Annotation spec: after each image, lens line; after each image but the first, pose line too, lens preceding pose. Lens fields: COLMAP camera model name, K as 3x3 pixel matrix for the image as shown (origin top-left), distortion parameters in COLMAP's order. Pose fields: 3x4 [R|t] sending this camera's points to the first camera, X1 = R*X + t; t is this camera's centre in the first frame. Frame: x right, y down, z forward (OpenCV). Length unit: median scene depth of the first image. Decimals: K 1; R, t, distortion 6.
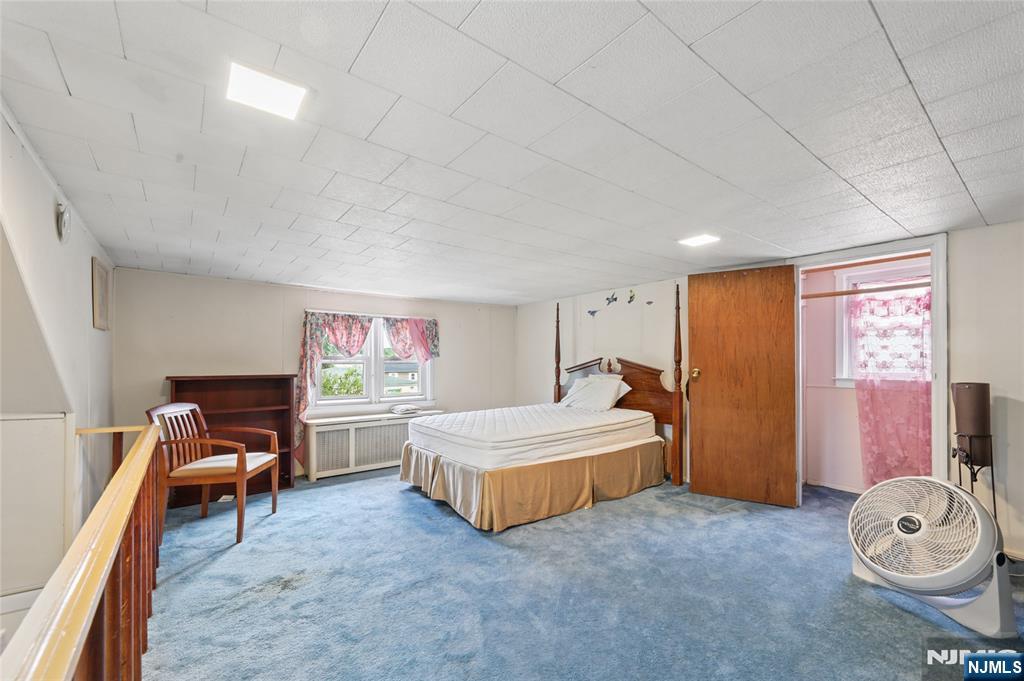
lens RADIAL K [[418.3, 0, 517.7], [0, 418.3, 356.9], [0, 0, 1]] dist [-0.012844, 0.000293]
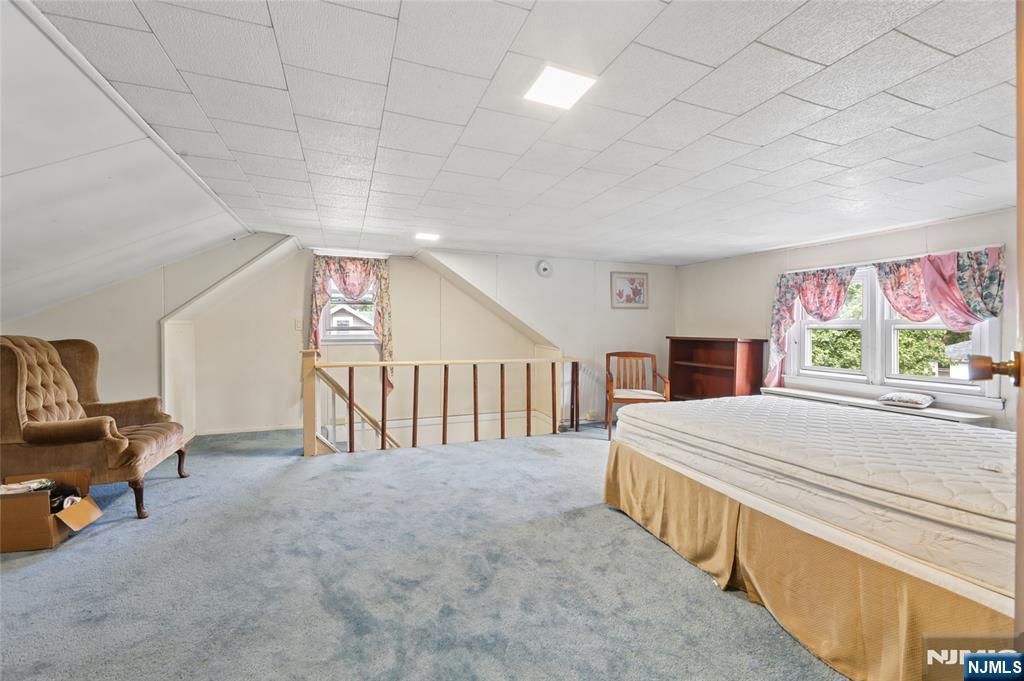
lens RADIAL K [[418.3, 0, 513.4], [0, 418.3, 335.4], [0, 0, 1]] dist [-0.012844, 0.000293]
pose [[-0.290492, 0.015461, -0.956753, 0.584388], [0.006162, 0.999879, 0.014287, 0.013523], [0.956858, -0.001745, -0.290552, 0.684783]]
